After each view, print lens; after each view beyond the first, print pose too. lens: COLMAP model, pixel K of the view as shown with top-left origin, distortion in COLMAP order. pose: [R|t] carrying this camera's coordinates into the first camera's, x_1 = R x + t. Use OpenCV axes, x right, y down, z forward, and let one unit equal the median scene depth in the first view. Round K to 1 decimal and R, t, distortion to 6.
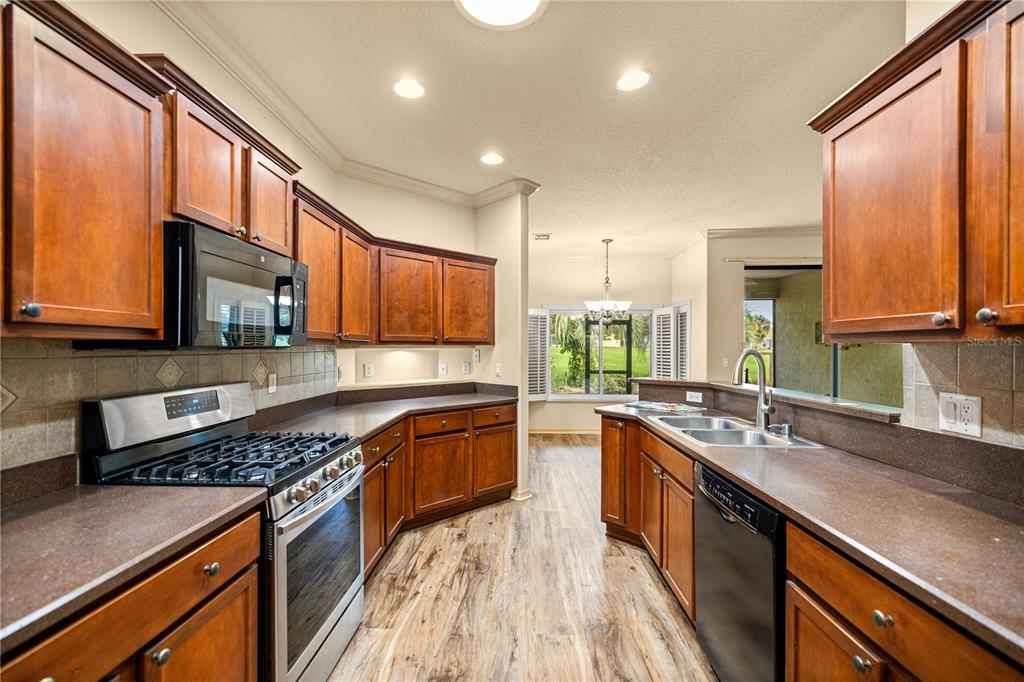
lens RADIAL K [[431.1, 0, 512.3], [0, 431.1, 344.1], [0, 0, 1]] dist [-0.002699, -0.000242]
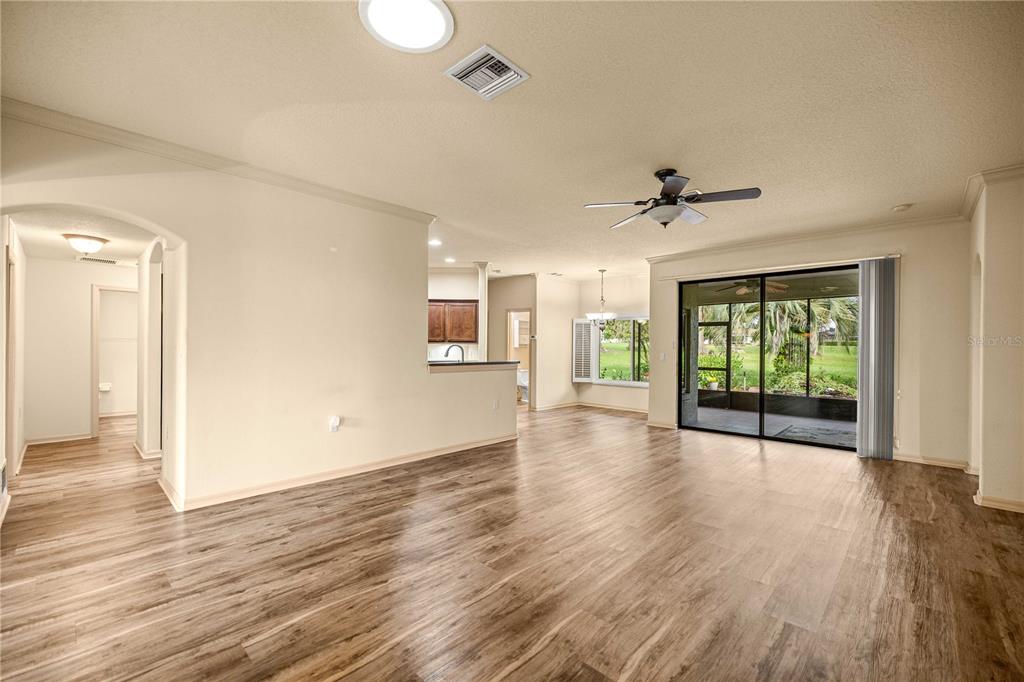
lens RADIAL K [[431.1, 0, 511.1], [0, 431.1, 343.4], [0, 0, 1]] dist [-0.002699, -0.000242]
pose [[0.737757, 0.004975, -0.675048, 1.614414], [-0.004595, 0.999987, 0.002348, -0.000841], [0.675051, 0.001370, 0.737770, -0.425955]]
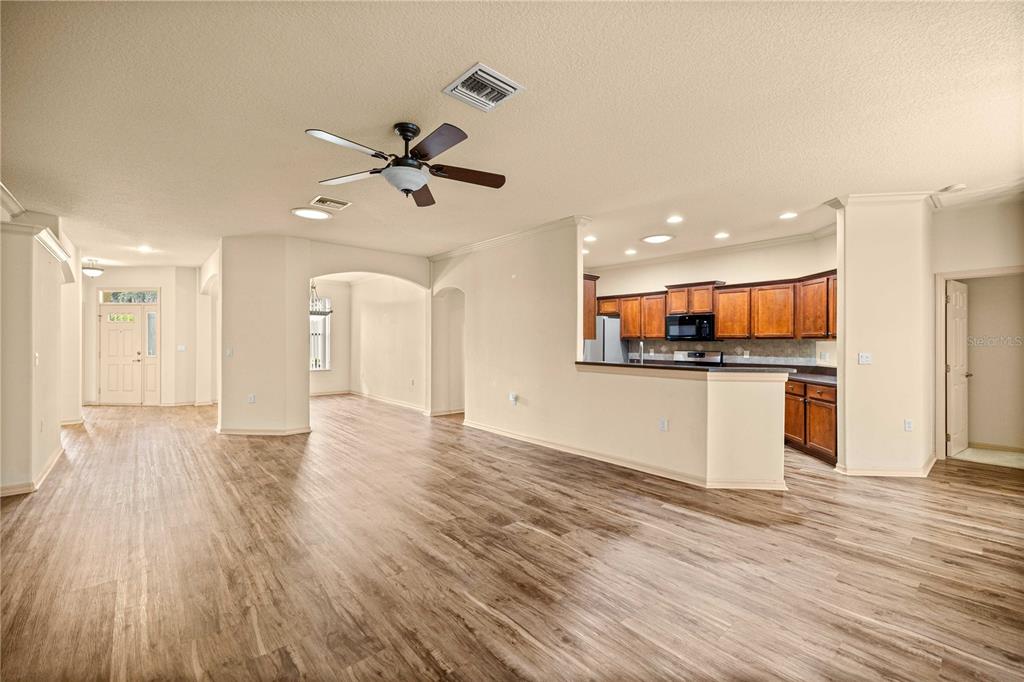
lens RADIAL K [[431.1, 0, 508.8], [0, 431.1, 340.0], [0, 0, 1]] dist [-0.002699, -0.000242]
pose [[-0.737883, 0.005483, -0.674906, 1.601287], [0.008768, 0.999960, -0.001462, -0.003627], [0.674872, -0.006996, -0.737902, 1.387290]]
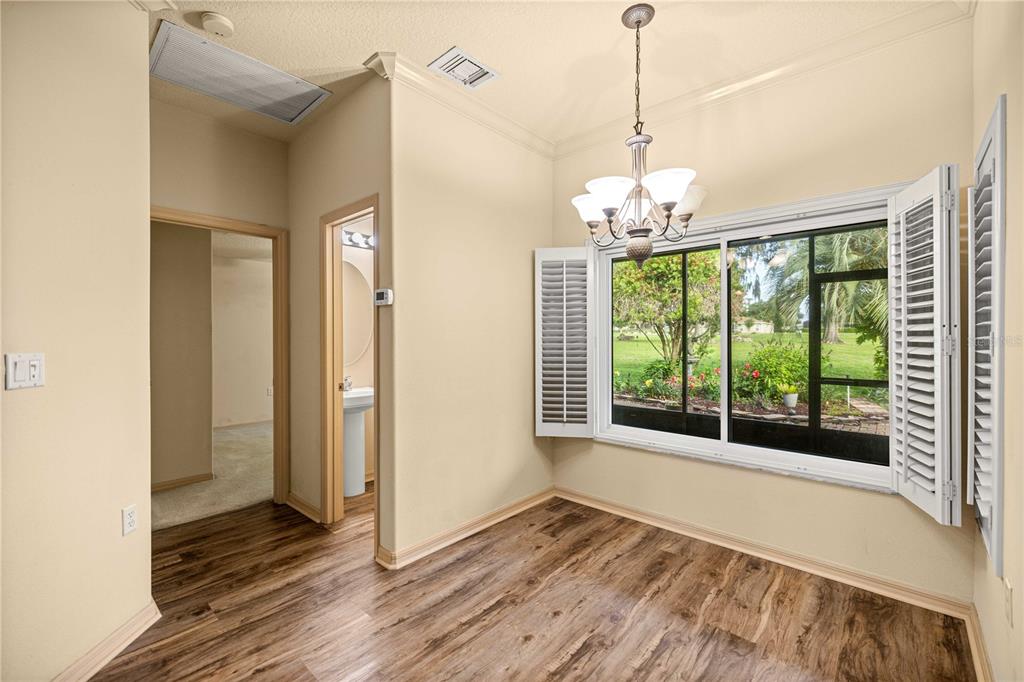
lens RADIAL K [[431.1, 0, 508.8], [0, 431.1, 337.7], [0, 0, 1]] dist [-0.002699, -0.000242]
pose [[0.757244, -0.000475, -0.653132, 0.621413], [0.008062, 0.999930, 0.008620, 0.027631], [0.653083, -0.011793, 0.757195, 1.115165]]
